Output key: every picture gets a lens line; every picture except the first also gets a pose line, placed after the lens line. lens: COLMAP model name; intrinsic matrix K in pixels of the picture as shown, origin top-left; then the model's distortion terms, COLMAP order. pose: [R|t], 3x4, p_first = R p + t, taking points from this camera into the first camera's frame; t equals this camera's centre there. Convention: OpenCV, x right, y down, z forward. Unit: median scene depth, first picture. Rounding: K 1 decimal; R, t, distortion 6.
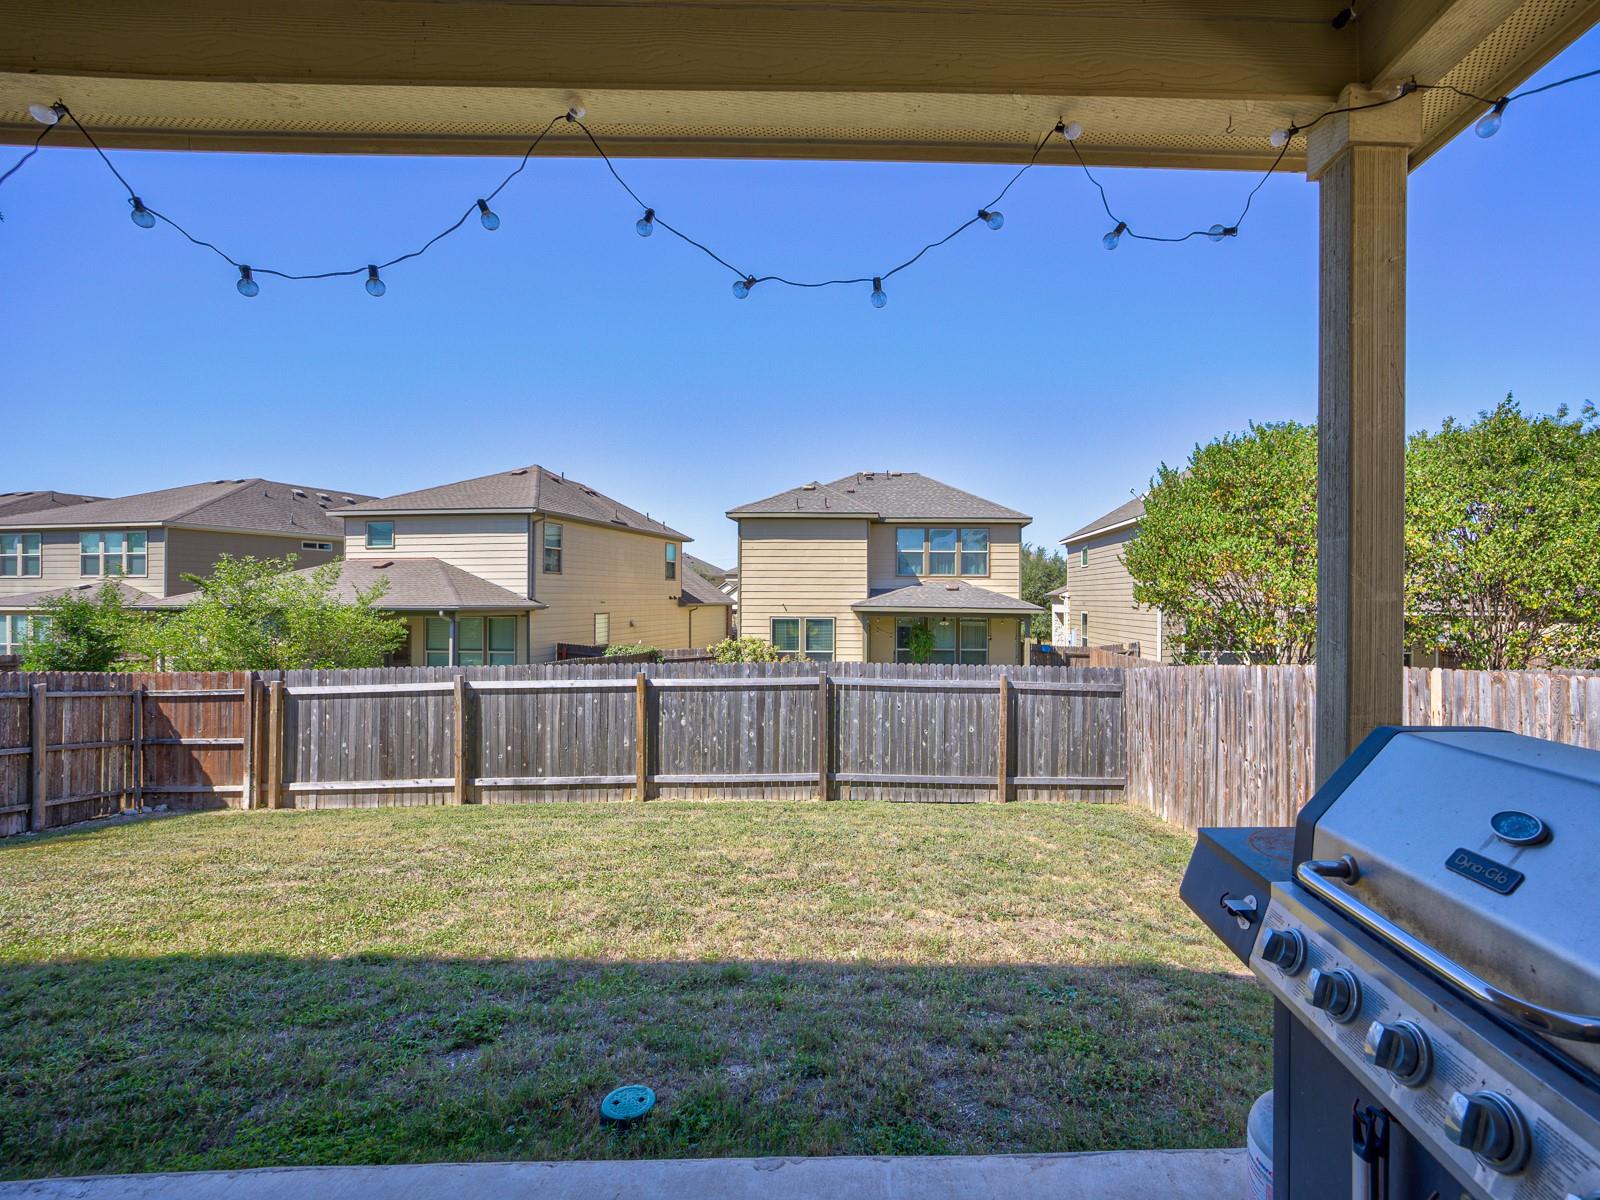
lens RADIAL K [[640.9, 0, 799.0], [0, 640.9, 602.7], [0, 0, 1]] dist [0.000683, 0.000579]
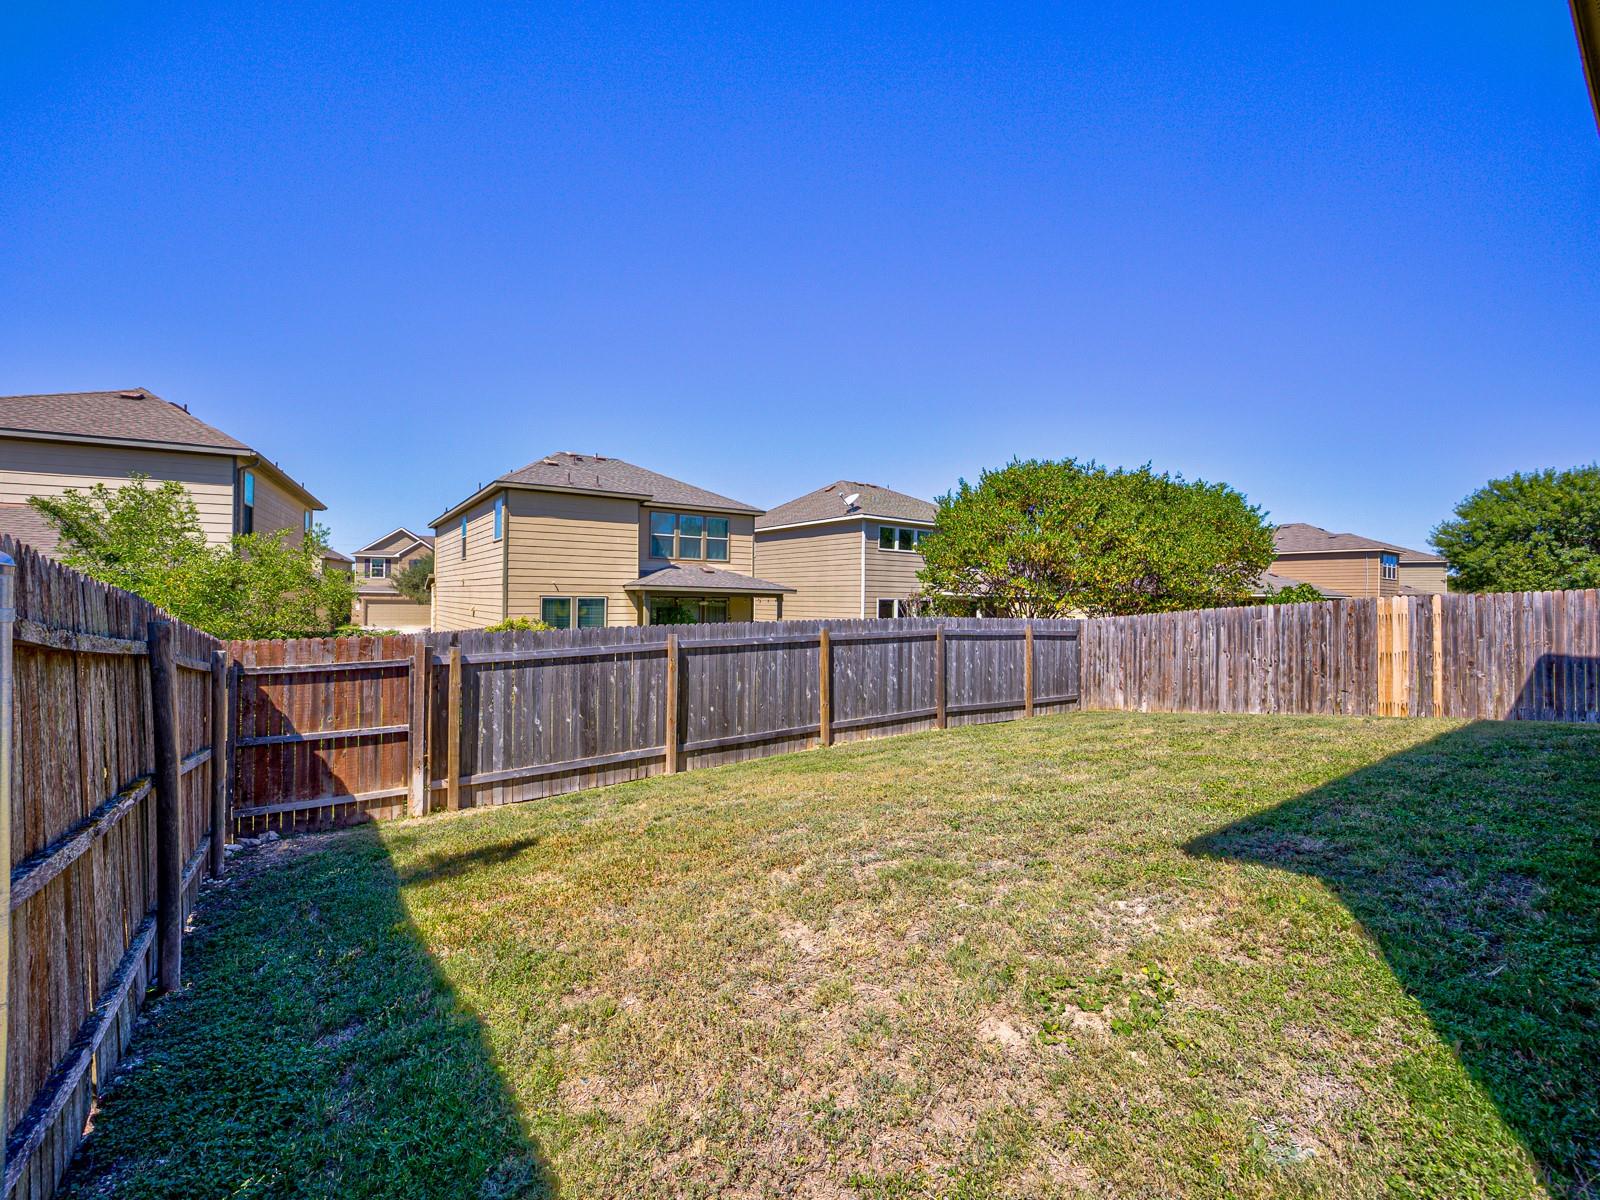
lens RADIAL K [[640.9, 0, 746.1], [0, 640.9, 597.9], [0, 0, 1]] dist [0.000683, 0.000579]
pose [[0.848079, 0.008657, 0.529800, -0.920766], [-0.012773, 0.999910, 0.004108, 0.055106], [-0.529716, -0.010251, 0.848113, 0.153549]]
